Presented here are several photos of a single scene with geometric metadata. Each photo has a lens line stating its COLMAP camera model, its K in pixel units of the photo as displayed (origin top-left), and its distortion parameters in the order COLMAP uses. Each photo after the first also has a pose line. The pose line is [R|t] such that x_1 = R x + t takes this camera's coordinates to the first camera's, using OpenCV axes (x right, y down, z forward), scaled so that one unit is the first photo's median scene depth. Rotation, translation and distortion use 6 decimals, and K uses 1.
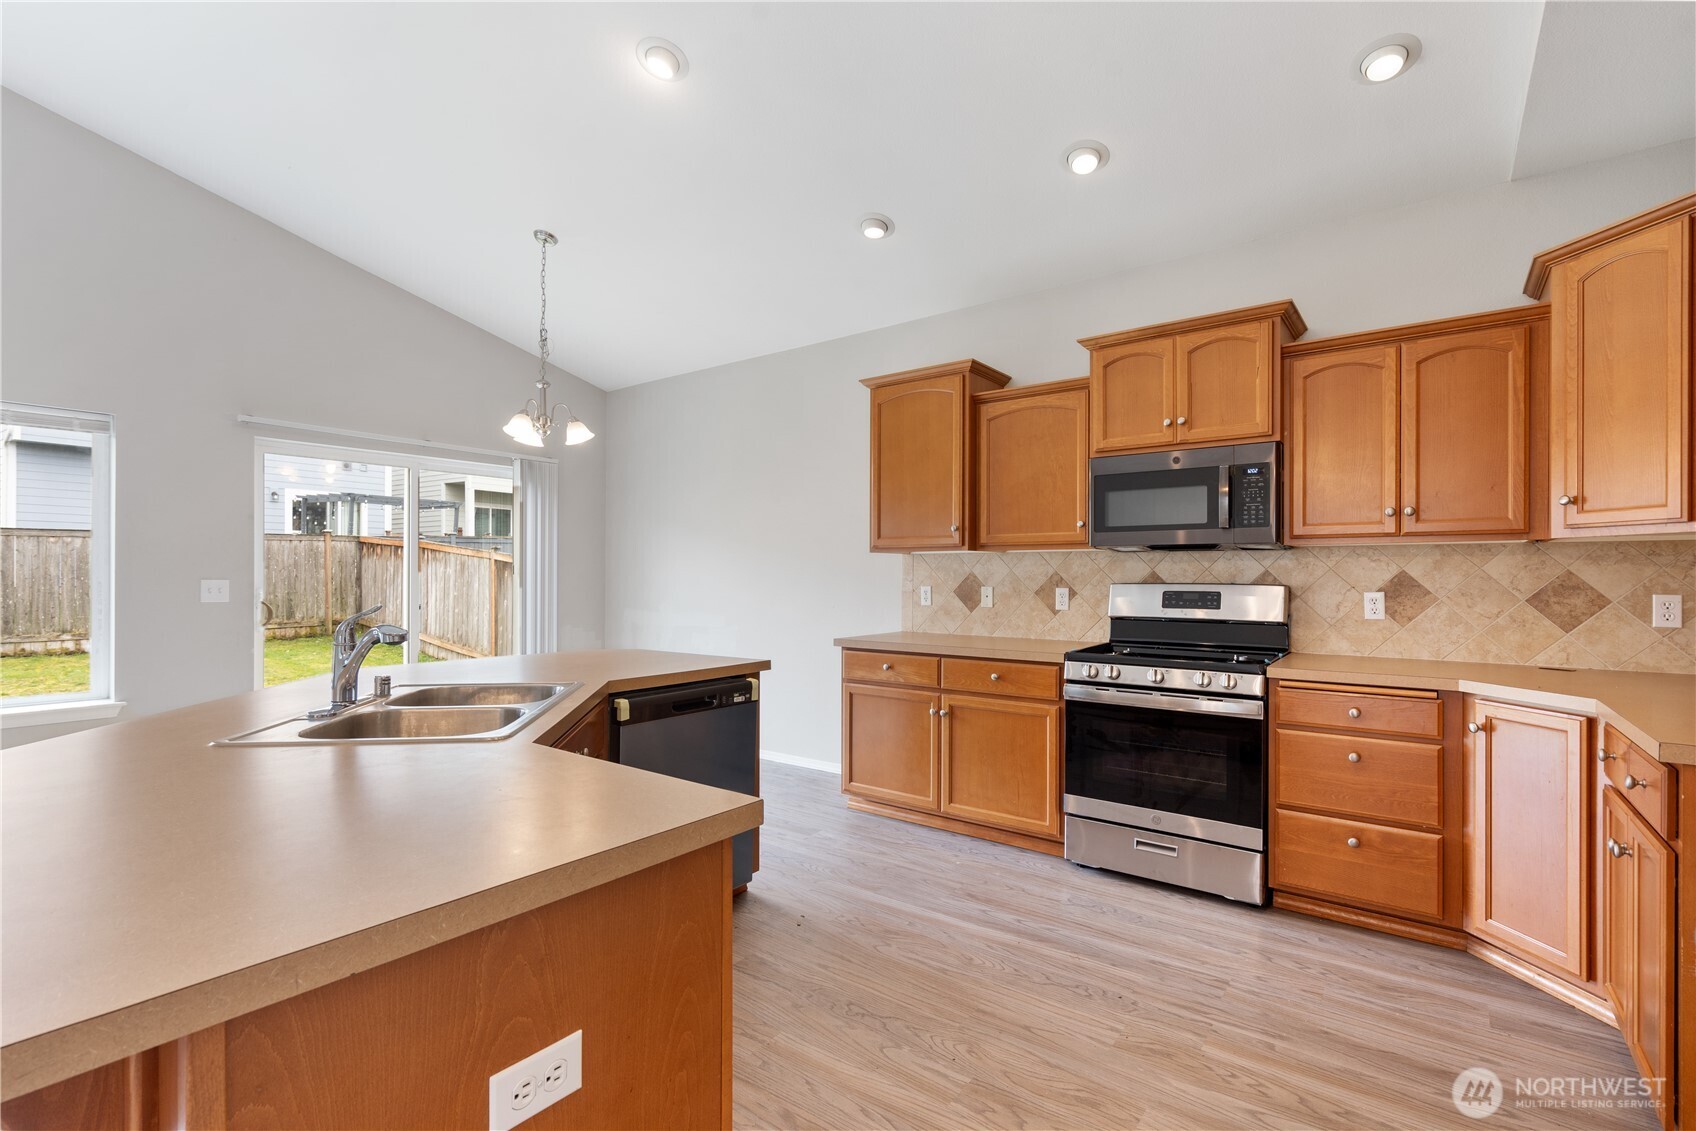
lens RADIAL K [[779.4, 0, 850.5], [0, 779.4, 577.3], [0, 0, 1]] dist [0.001705, 0.000299]
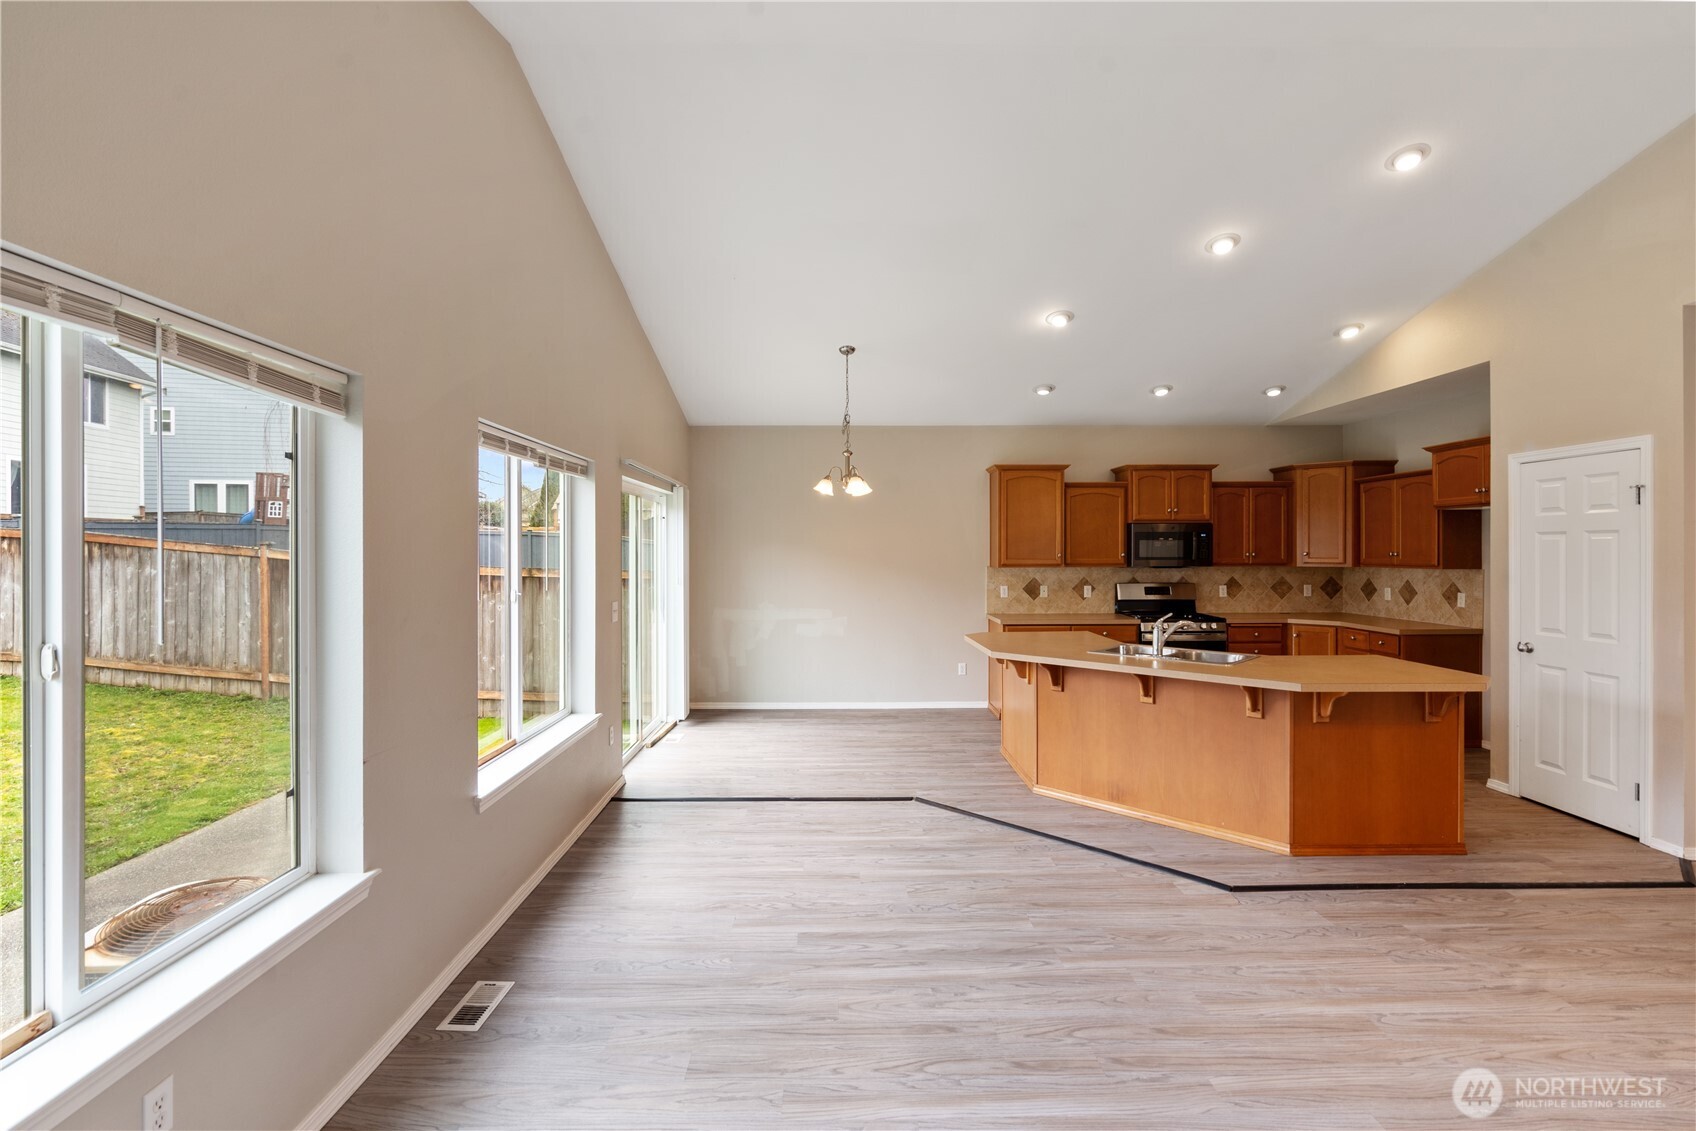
lens RADIAL K [[764.9, 0, 848.7], [0, 764.9, 547.3], [0, 0, 1]] dist [0.001842, 0.000453]
pose [[0.780941, -0.002143, 0.624602, -1.661272], [0.006200, 0.999971, -0.004321, -0.093319], [-0.624574, 0.007247, 0.780932, -0.113541]]
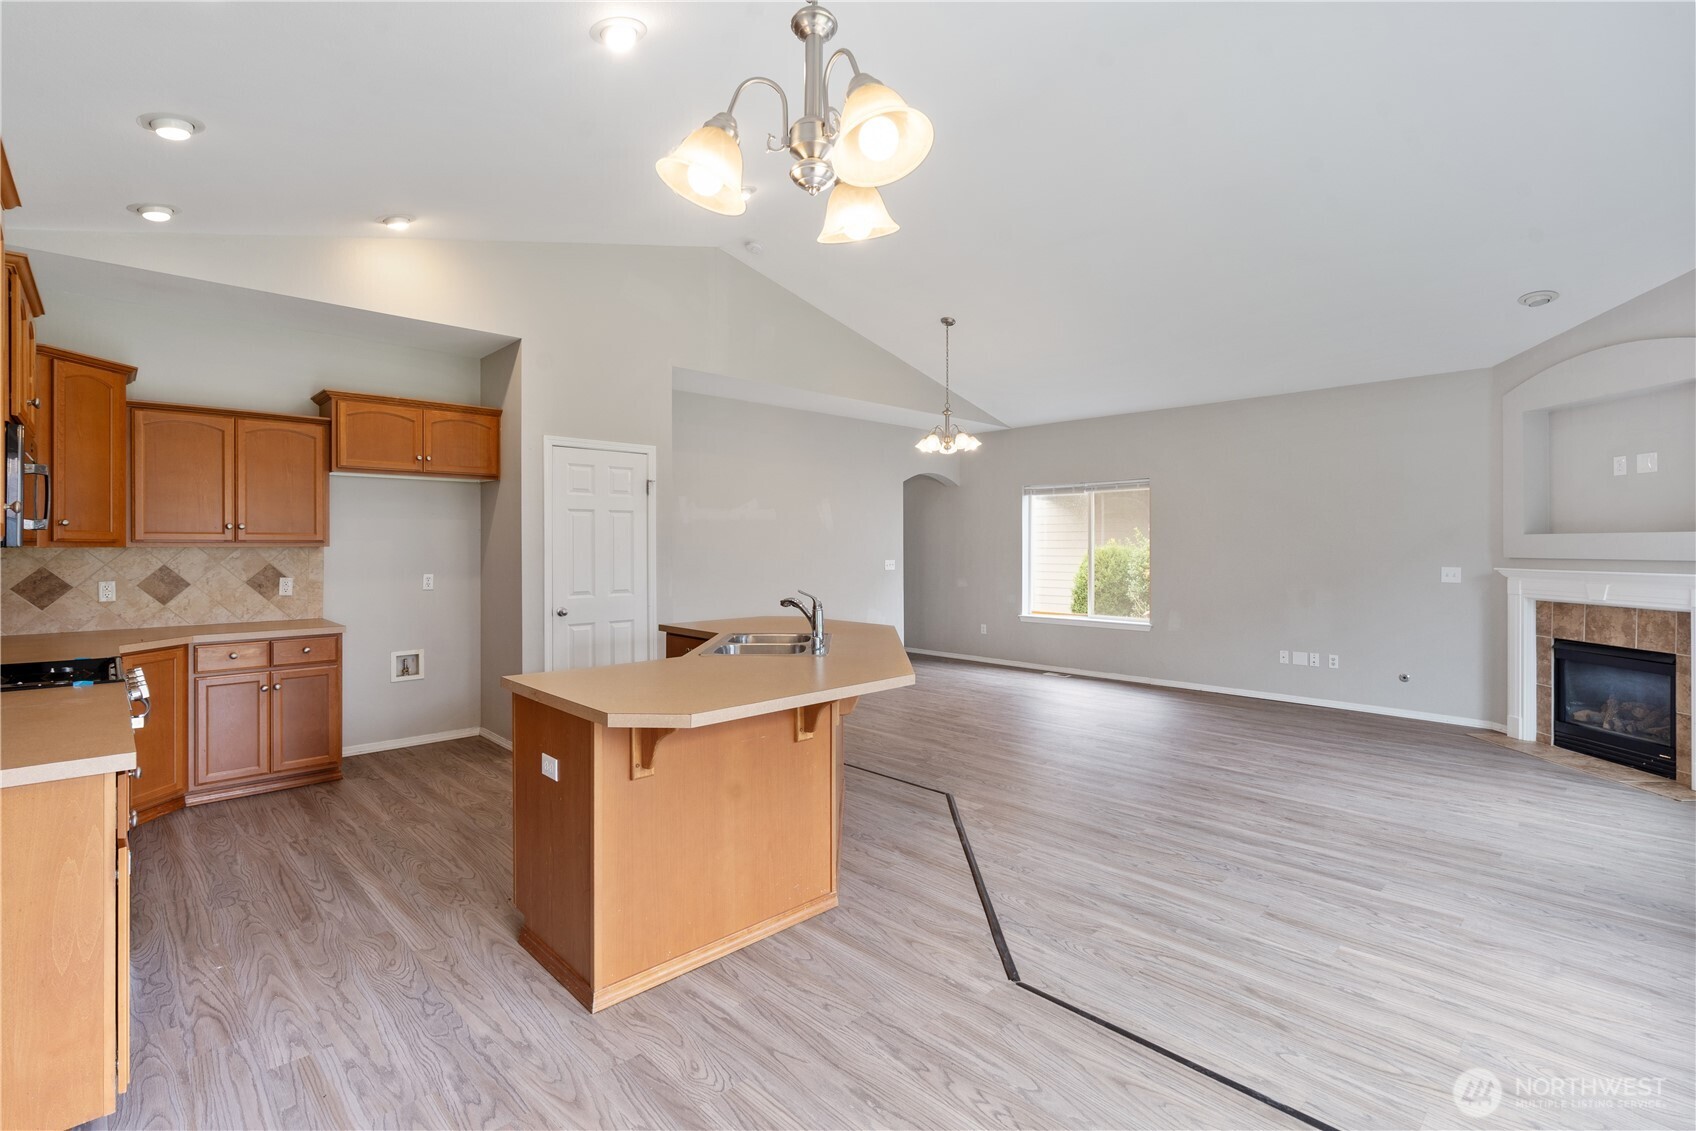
lens RADIAL K [[764.9, 0, 848.7], [0, 764.9, 547.3], [0, 0, 1]] dist [0.001842, 0.000453]
pose [[-0.988517, -0.004331, 0.151045, -0.603500], [-0.003253, 0.999967, 0.007382, -0.052150], [-0.151072, 0.006806, -0.988499, 1.714298]]
